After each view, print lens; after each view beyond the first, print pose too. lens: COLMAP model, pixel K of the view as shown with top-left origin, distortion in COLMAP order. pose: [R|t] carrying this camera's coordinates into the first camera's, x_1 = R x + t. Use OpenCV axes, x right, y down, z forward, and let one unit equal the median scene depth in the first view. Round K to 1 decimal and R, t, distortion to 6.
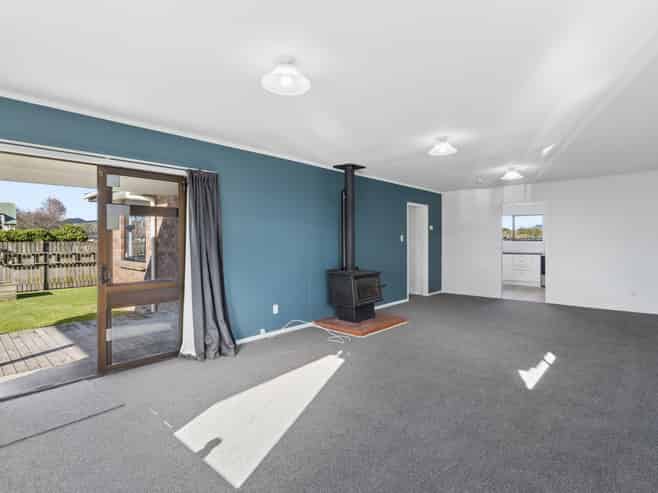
lens RADIAL K [[353.0, 0, 329.0], [0, 353.0, 246.5], [0, 0, 1]] dist [-0.034042, -0.000064]
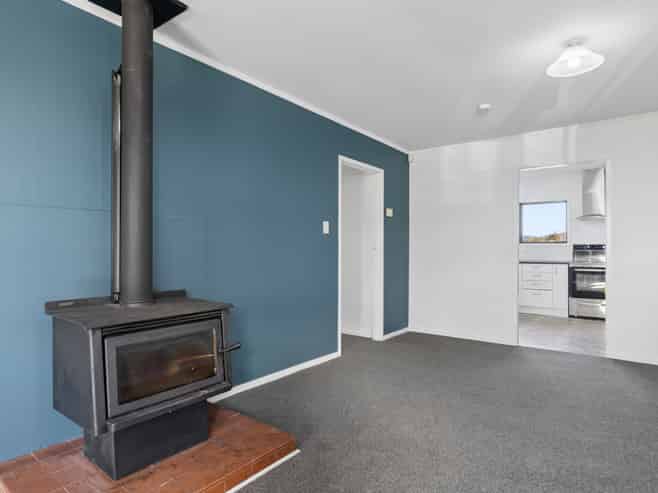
lens RADIAL K [[391.8, 0, 329.0], [0, 391.8, 246.5], [0, 0, 1]] dist [0.000500, -0.000038]
pose [[0.995629, 0.009478, 0.092915, 0.151333], [-0.007145, 0.999652, -0.025407, 0.015699], [-0.093124, 0.024632, 0.995350, 0.435483]]
